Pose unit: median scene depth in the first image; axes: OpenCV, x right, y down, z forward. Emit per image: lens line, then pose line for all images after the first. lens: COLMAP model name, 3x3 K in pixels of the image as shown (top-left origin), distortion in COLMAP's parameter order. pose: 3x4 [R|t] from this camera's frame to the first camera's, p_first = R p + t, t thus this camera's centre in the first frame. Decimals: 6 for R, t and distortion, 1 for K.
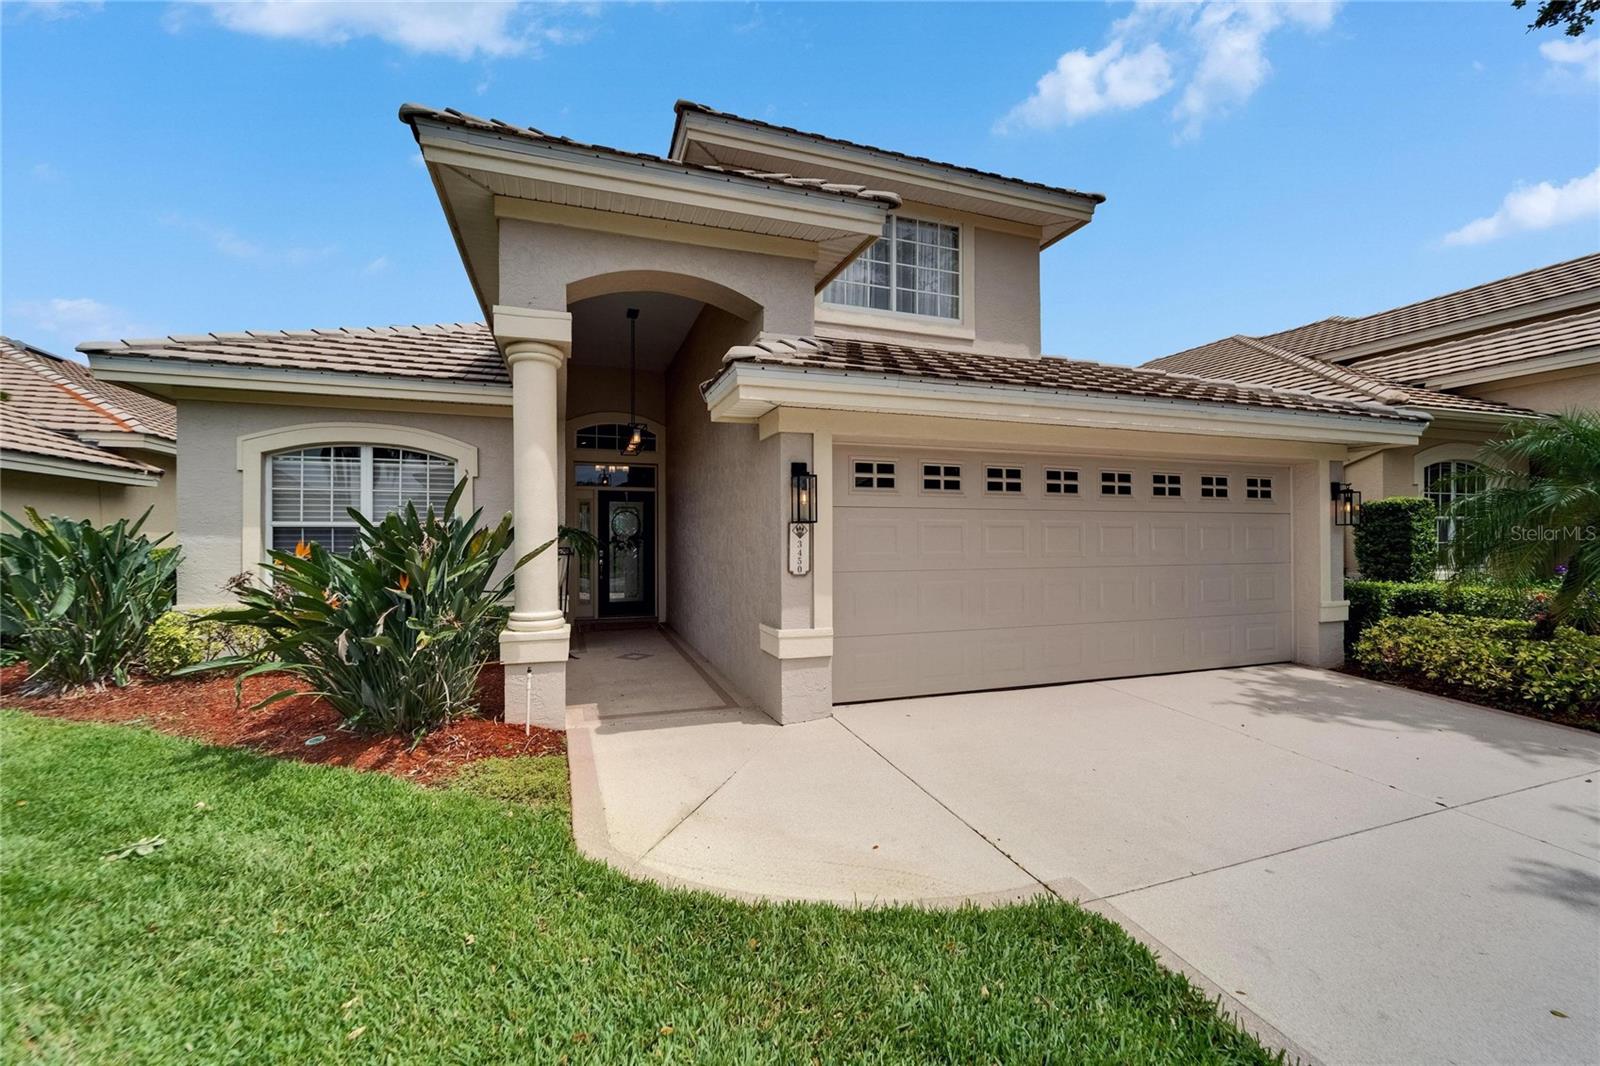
lens RADIAL K [[647.4, 0, 793.0], [0, 647.4, 537.0], [0, 0, 1]] dist [0.002531, -0.001352]
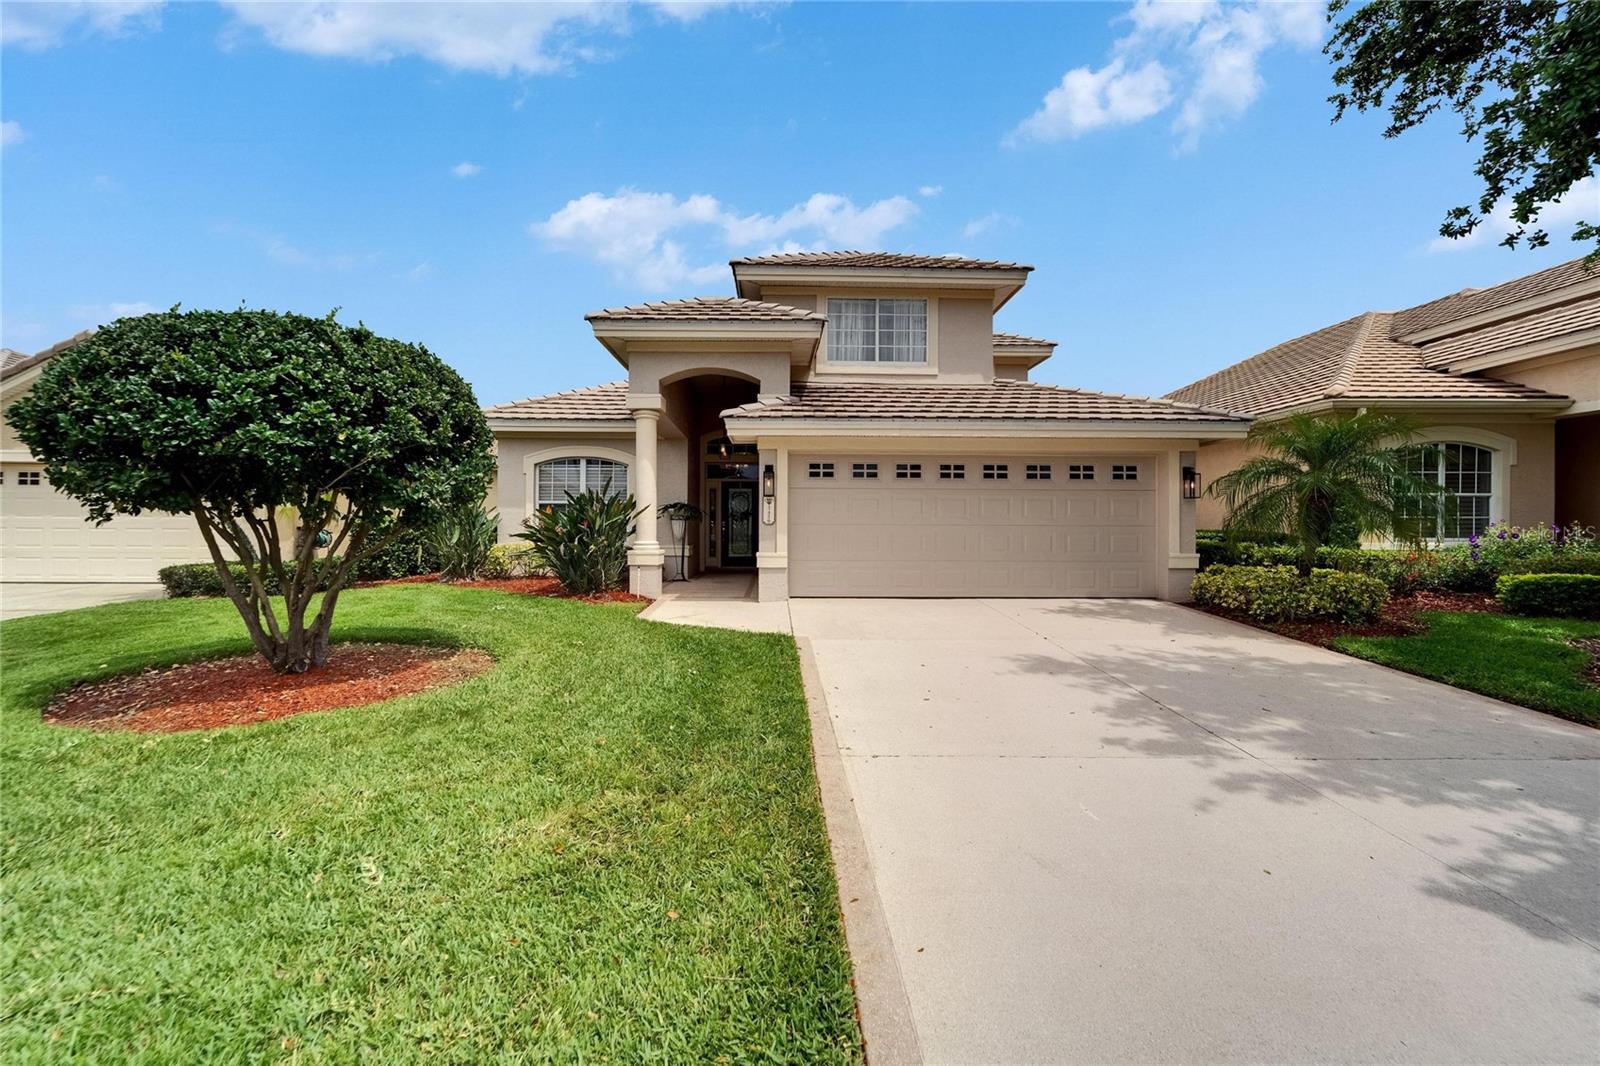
lens RADIAL K [[647.4, 0, 792.3], [0, 647.4, 523.5], [0, 0, 1]] dist [0.002531, -0.001352]
pose [[0.952423, 0.004505, -0.304746, 0.535867], [-0.005956, 0.999975, -0.003830, 0.052540], [0.304721, 0.005462, 0.952426, -0.644515]]
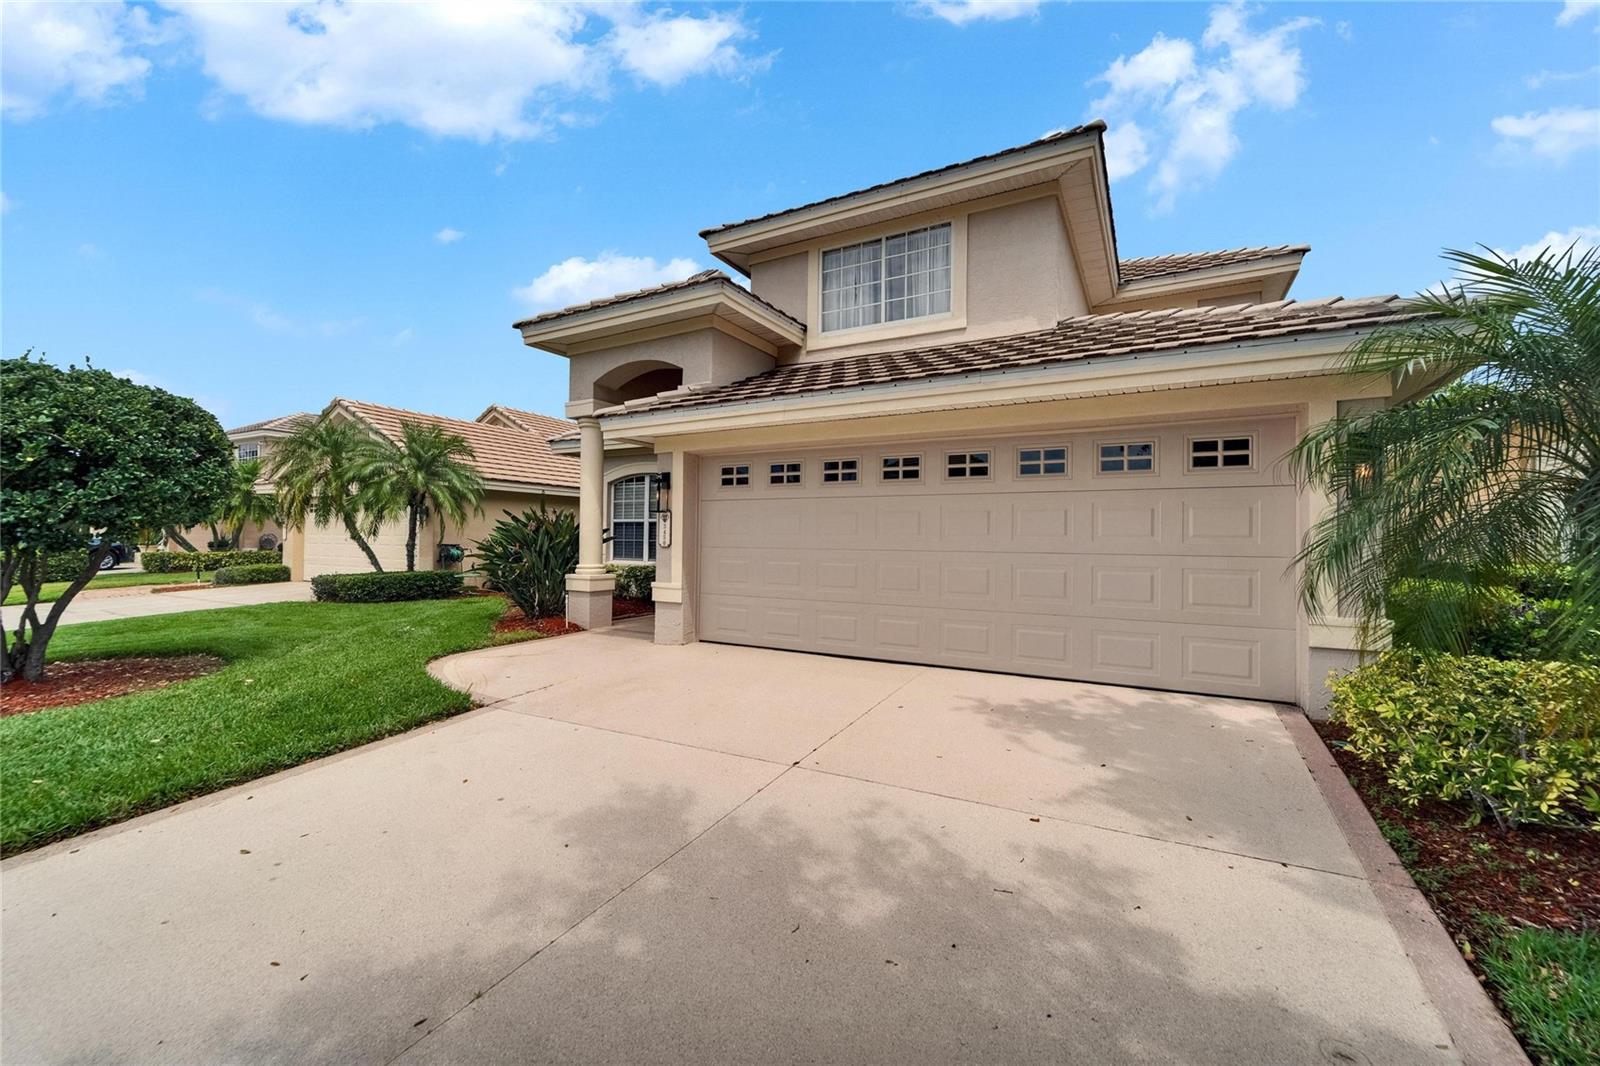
lens RADIAL K [[647.4, 0, 789.5], [0, 647.4, 532.1], [0, 0, 1]] dist [0.002531, -0.001352]
pose [[0.661653, -0.000255, -0.749811, 1.096347], [-0.008595, 0.999932, -0.007925, 0.028161], [0.749761, 0.011688, 0.661605, 0.178648]]
